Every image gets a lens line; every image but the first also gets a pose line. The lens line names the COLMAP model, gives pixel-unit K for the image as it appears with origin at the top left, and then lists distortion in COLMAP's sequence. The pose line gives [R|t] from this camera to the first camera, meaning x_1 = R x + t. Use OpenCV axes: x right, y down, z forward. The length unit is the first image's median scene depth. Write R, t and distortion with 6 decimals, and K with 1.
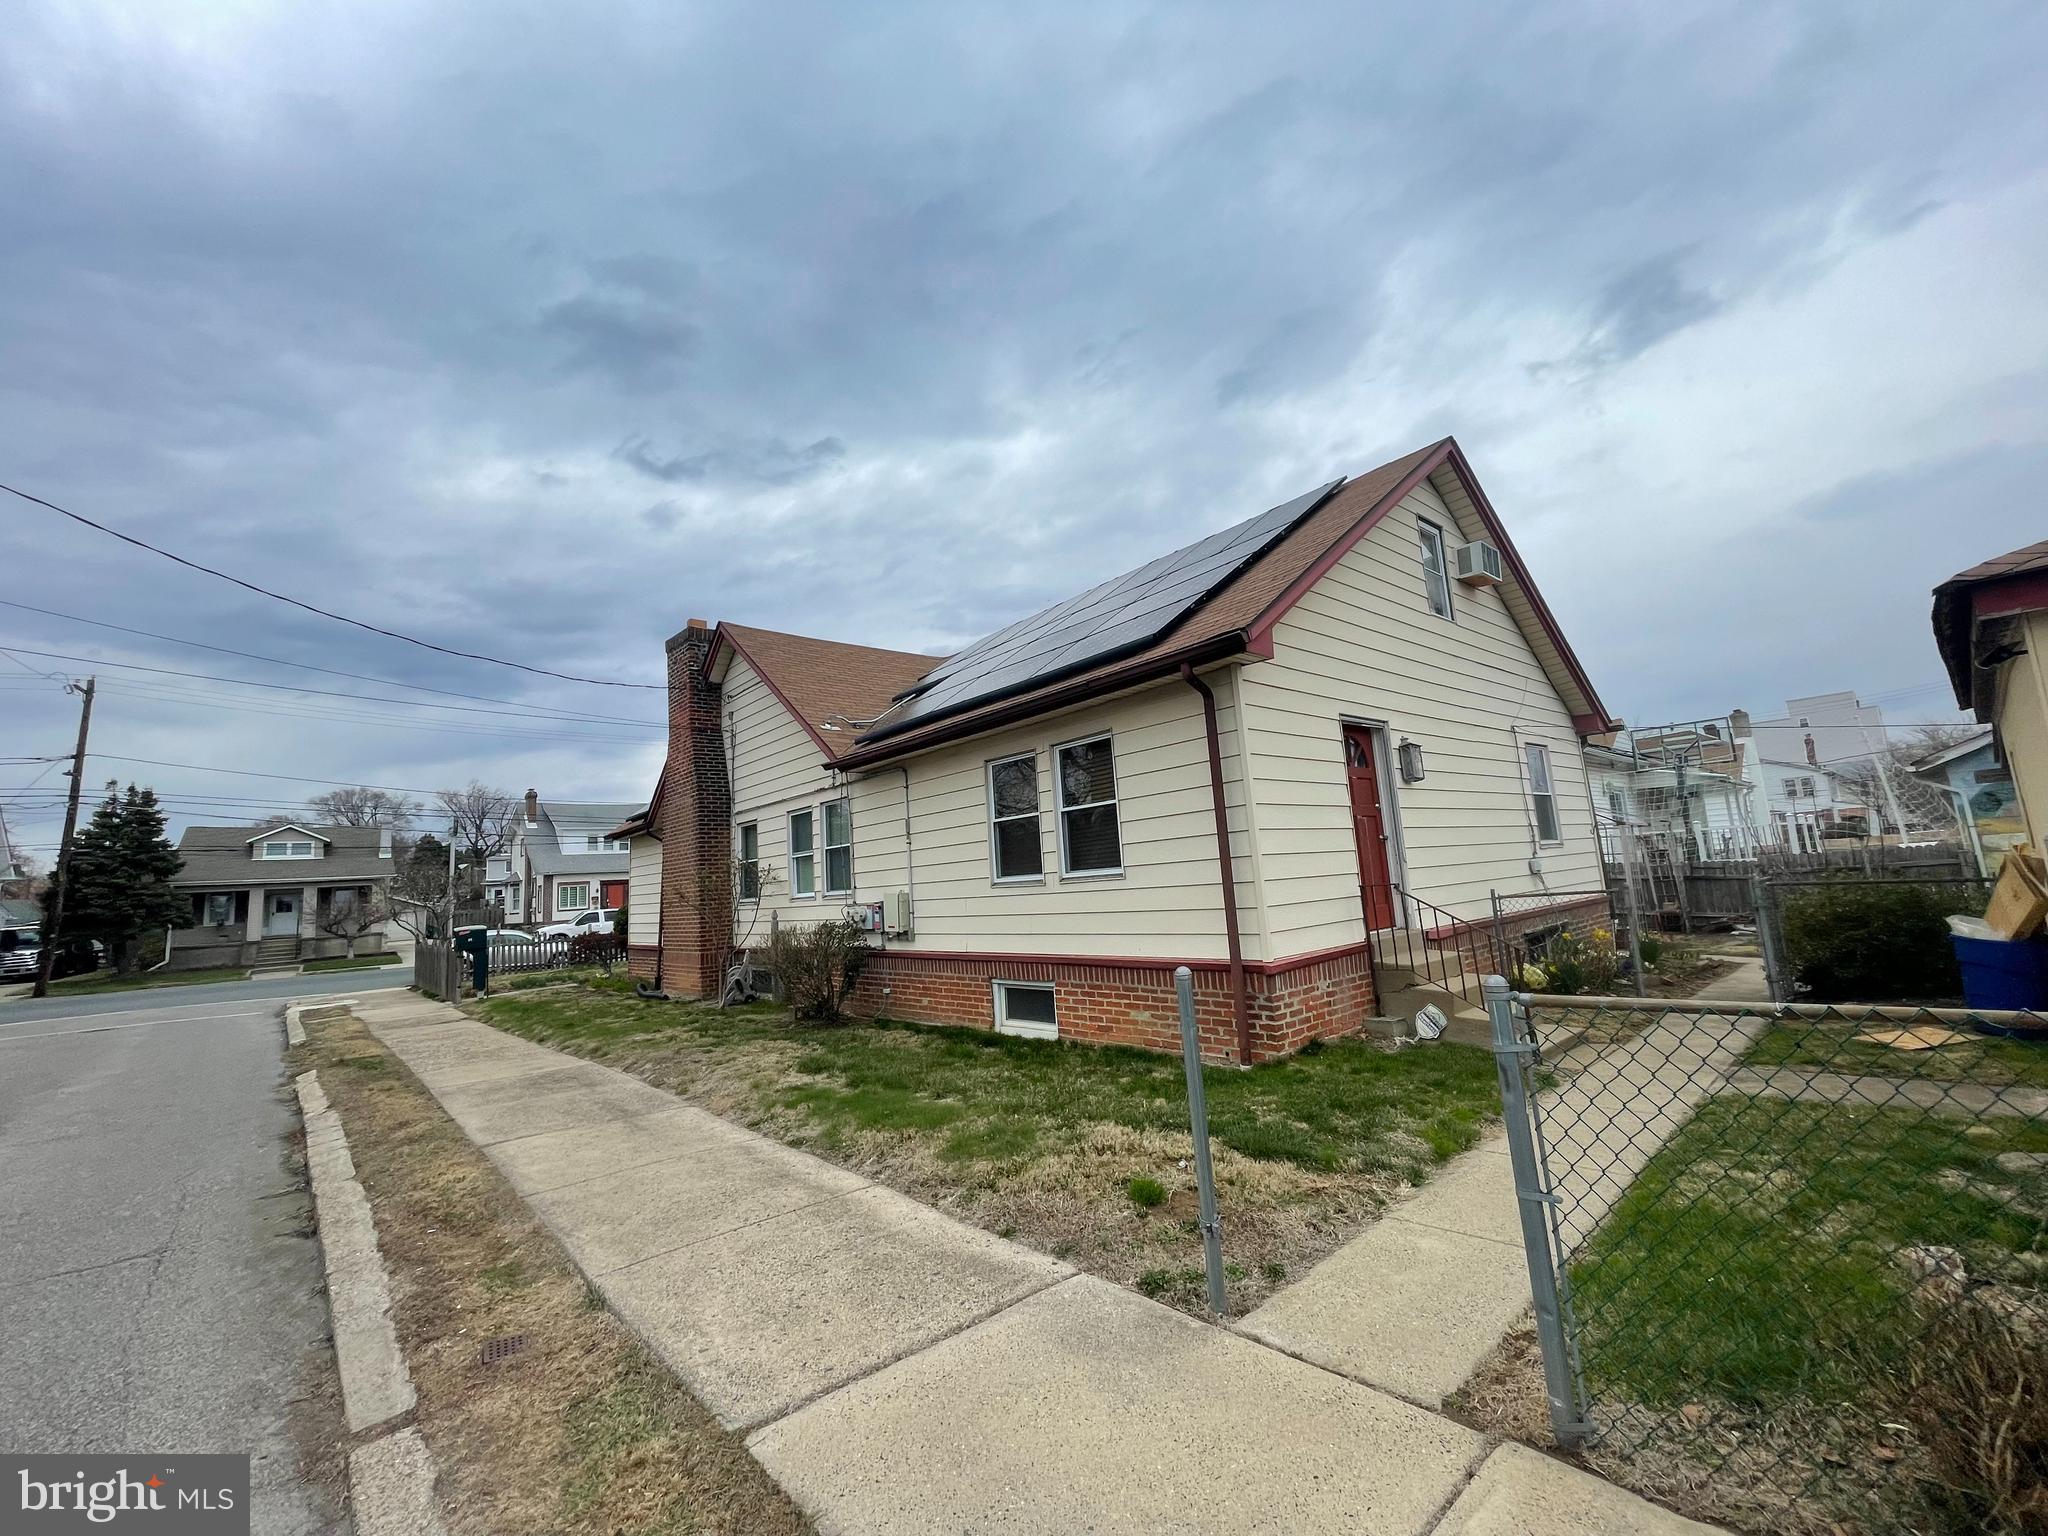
lens RADIAL K [[826.2, 0, 1019.9], [0, 826.2, 767.2], [0, 0, 1]] dist [-0.003521, 0.000353]
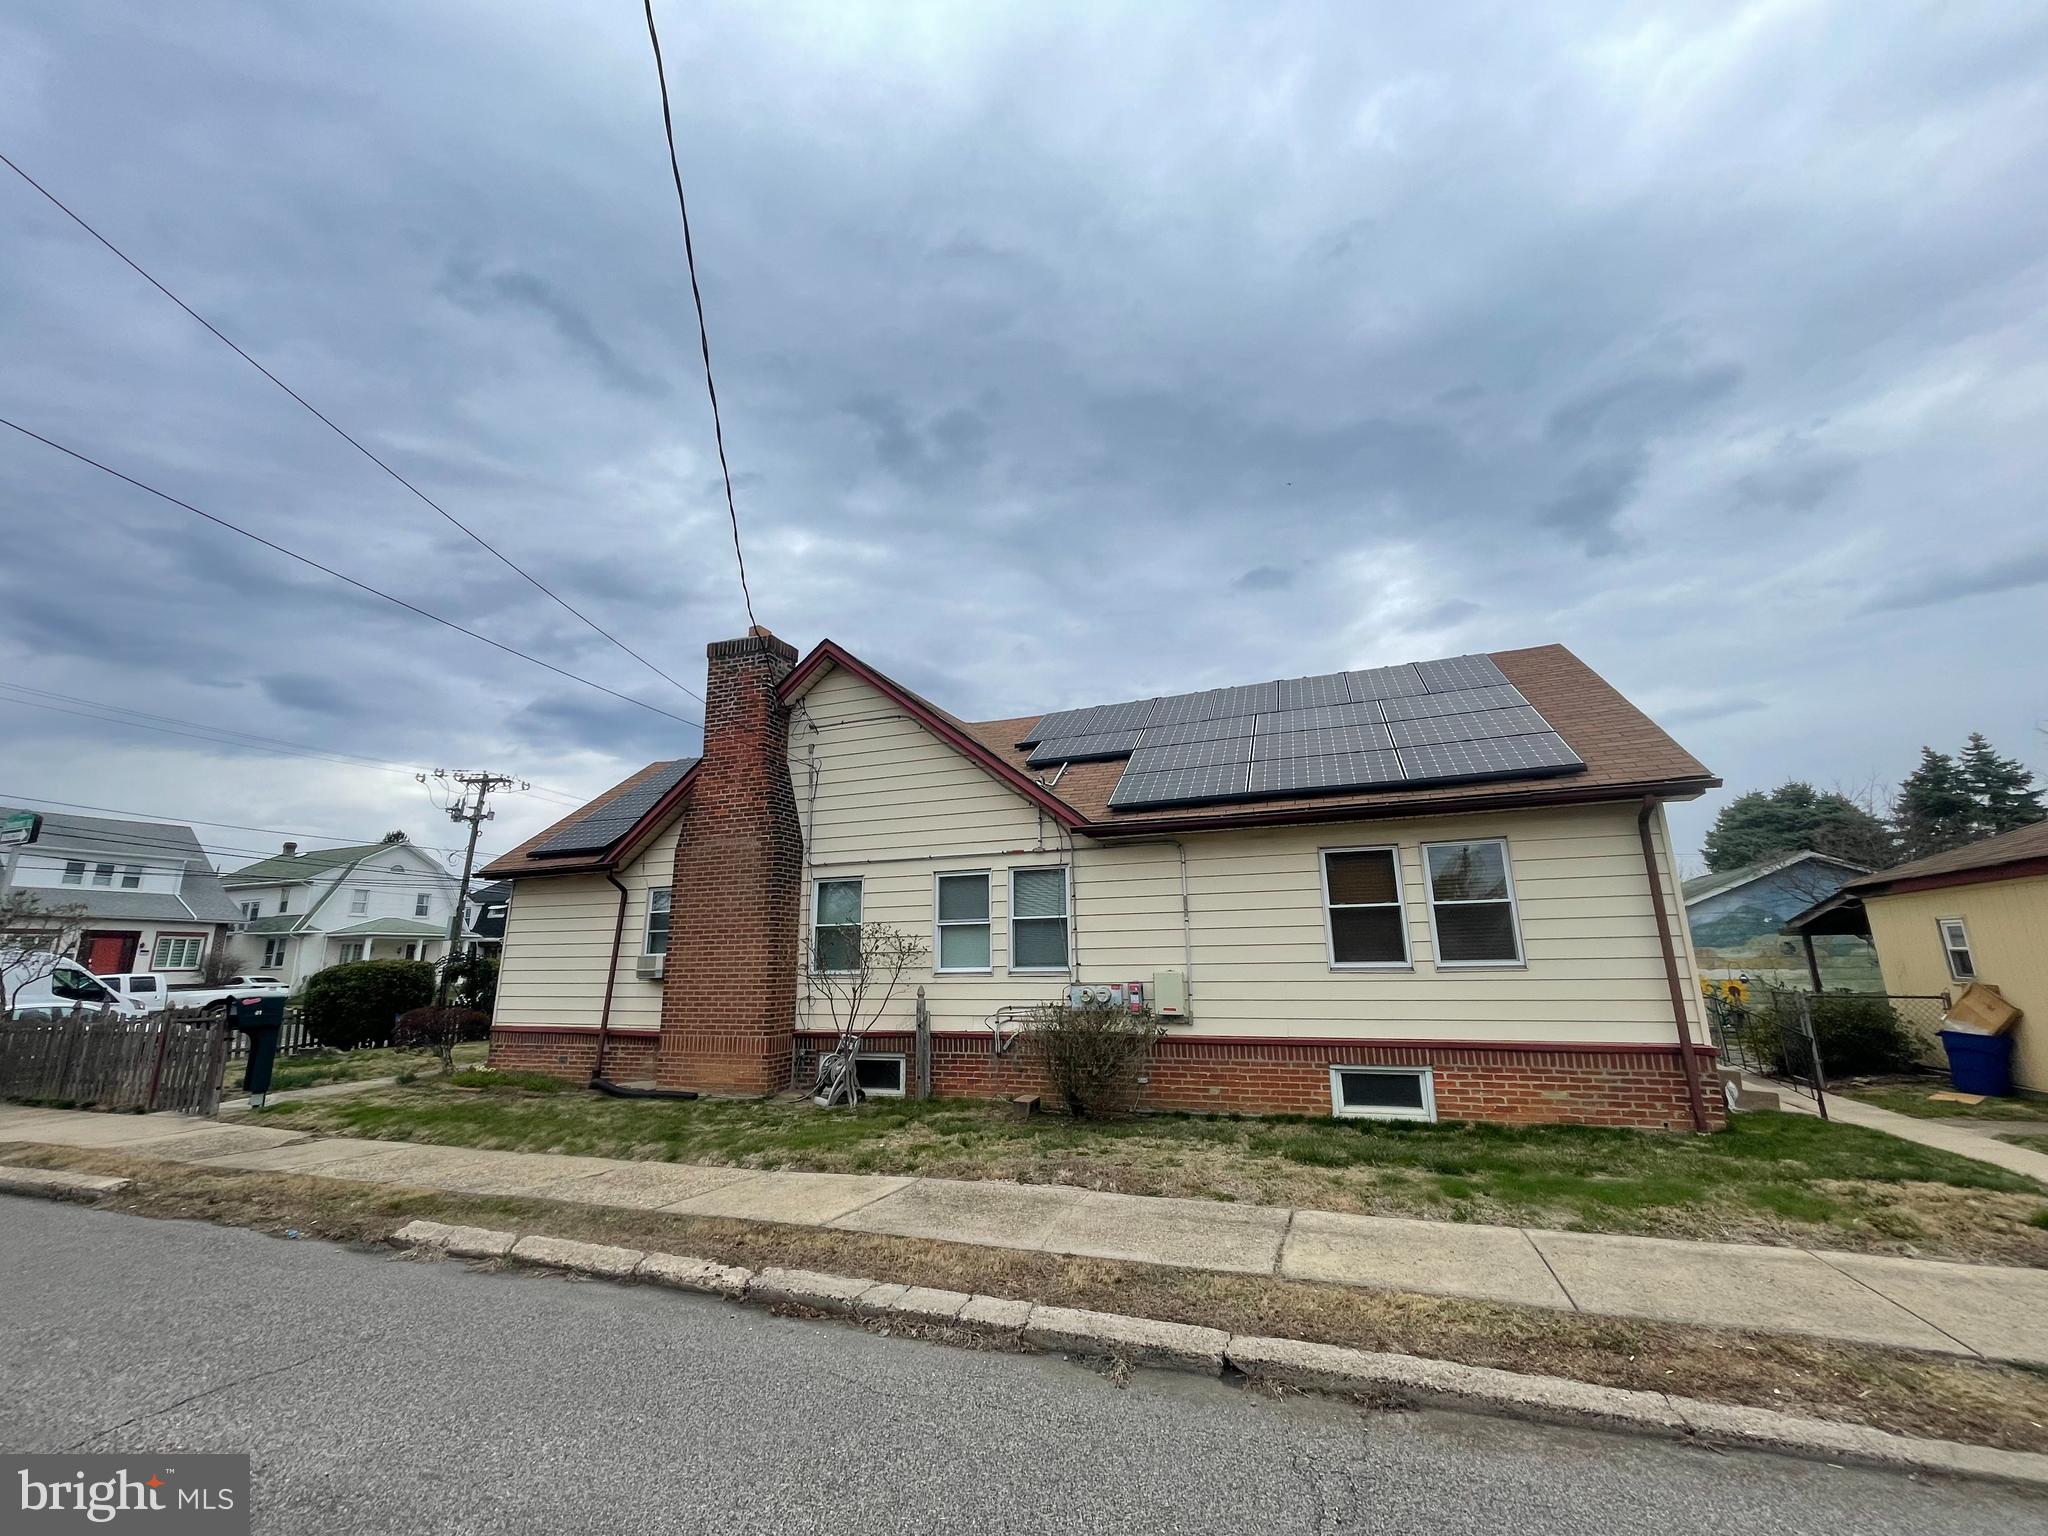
lens RADIAL K [[826.2, 0, 1022.7], [0, 826.2, 766.9], [0, 0, 1]] dist [-0.003521, 0.000353]
pose [[0.880308, 0.160417, 0.446458, -1.014011], [-0.110326, 0.984517, -0.136213, 0.089087], [-0.461396, 0.070653, 0.884376, 0.294244]]
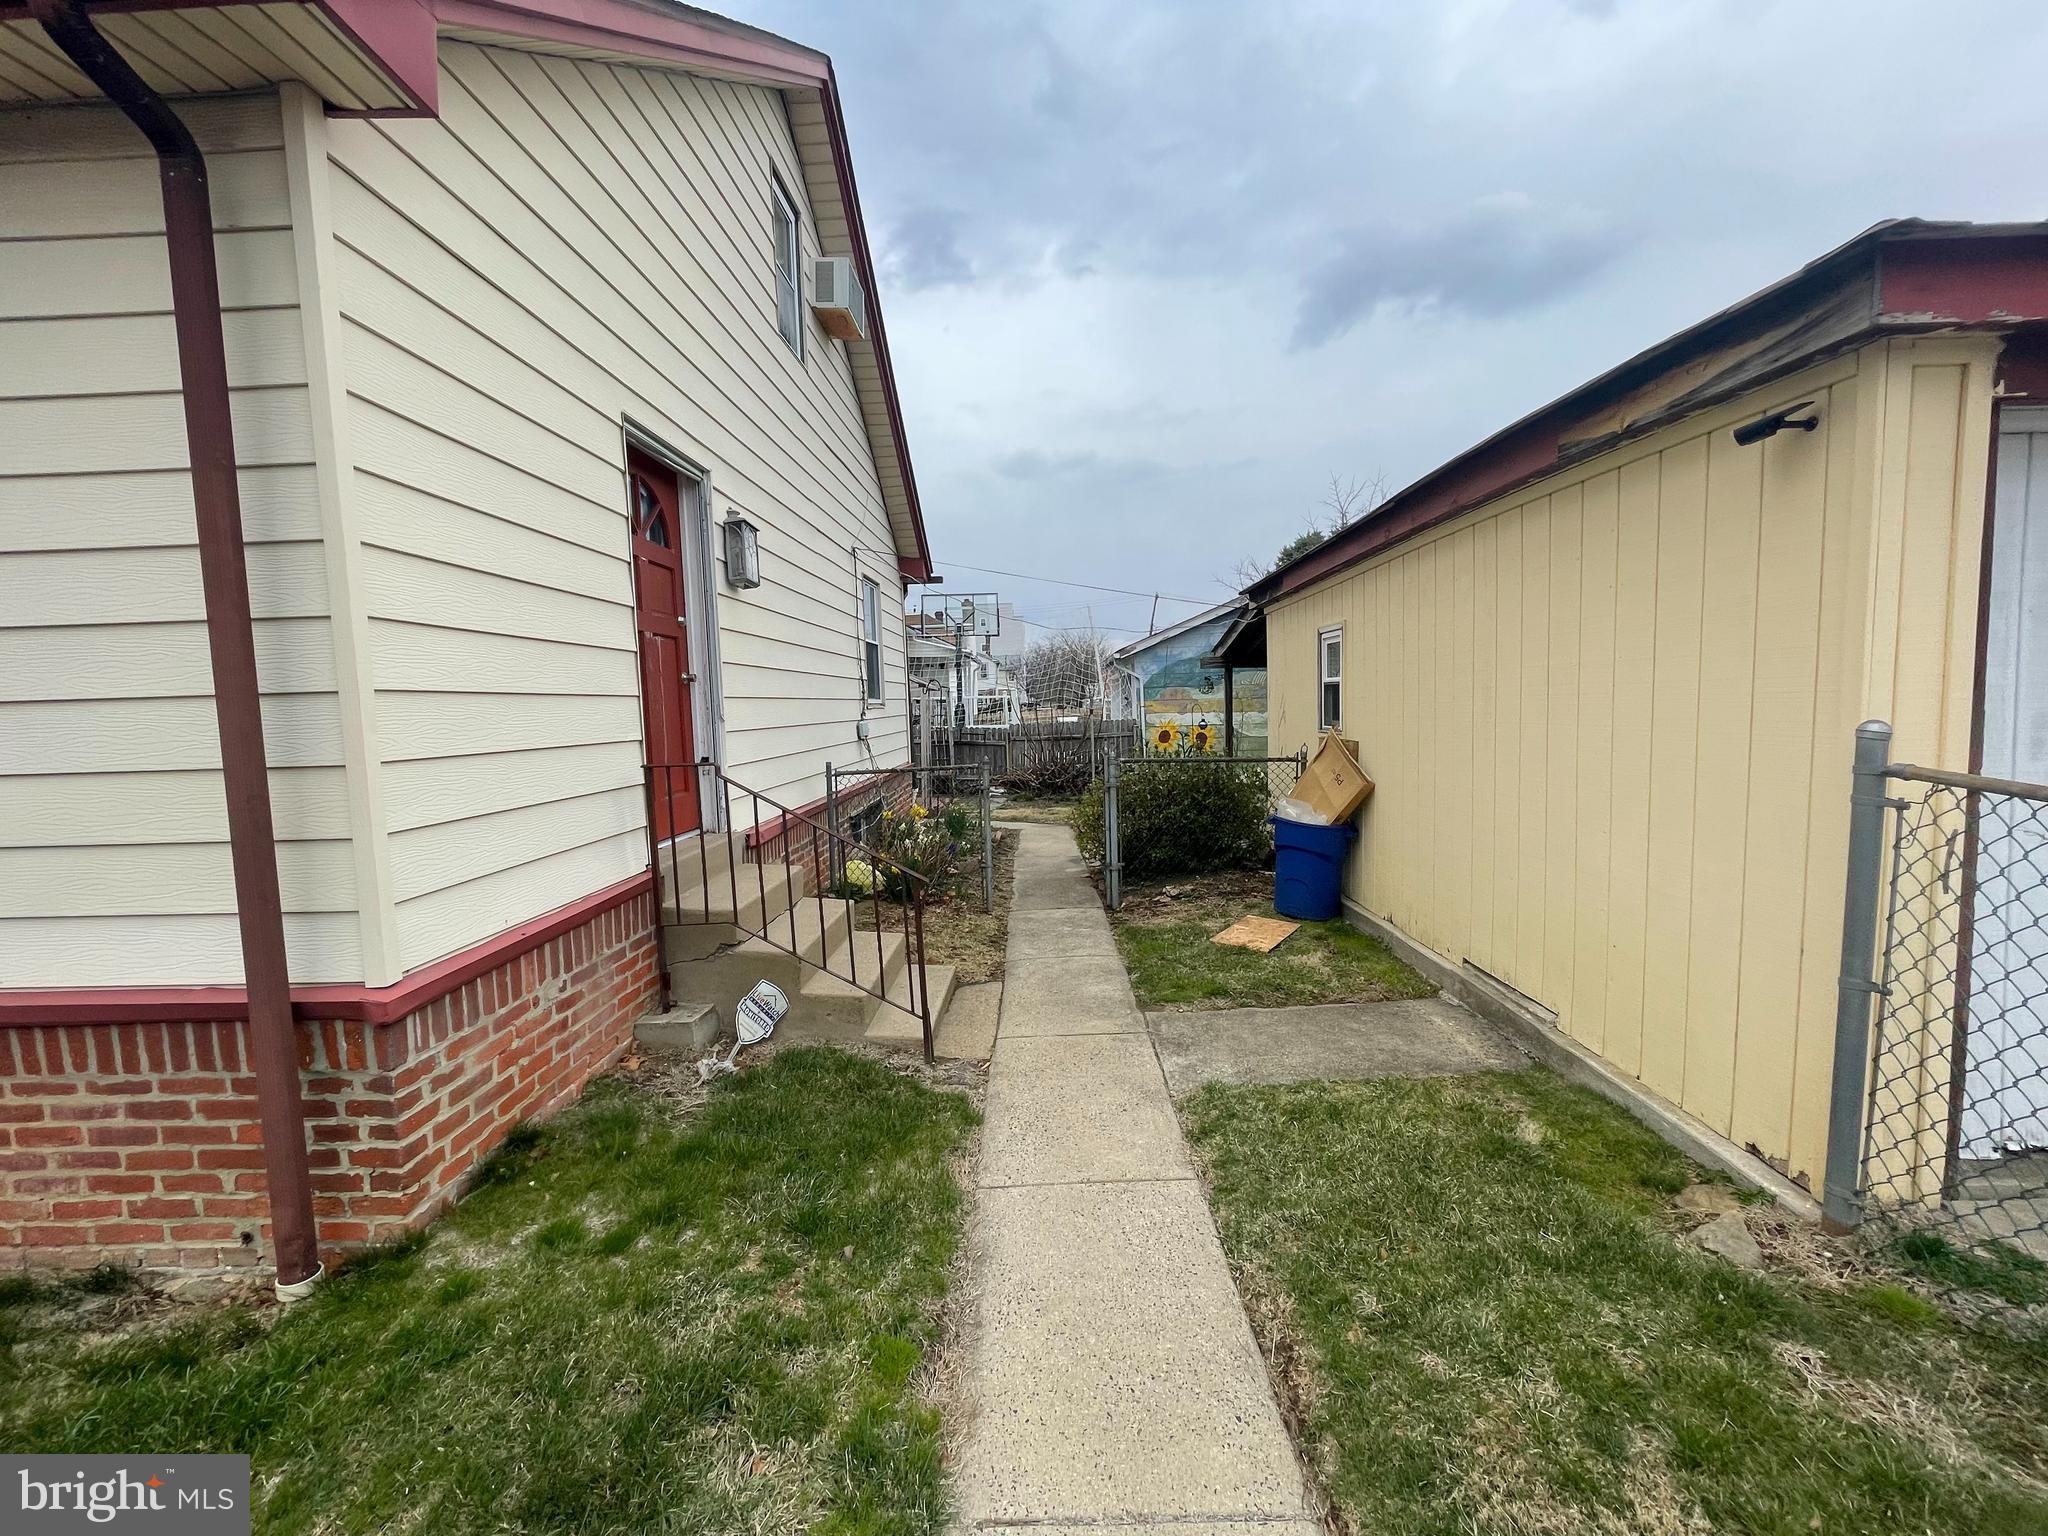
lens RADIAL K [[826.2, 0, 1028.5], [0, 826.2, 774.4], [0, 0, 1]] dist [-0.003521, 0.000353]
pose [[0.668623, -0.015326, 0.743444, 0.185417], [-0.122772, 0.983791, 0.130696, 0.051572], [-0.733397, -0.178660, 0.655904, 0.474319]]
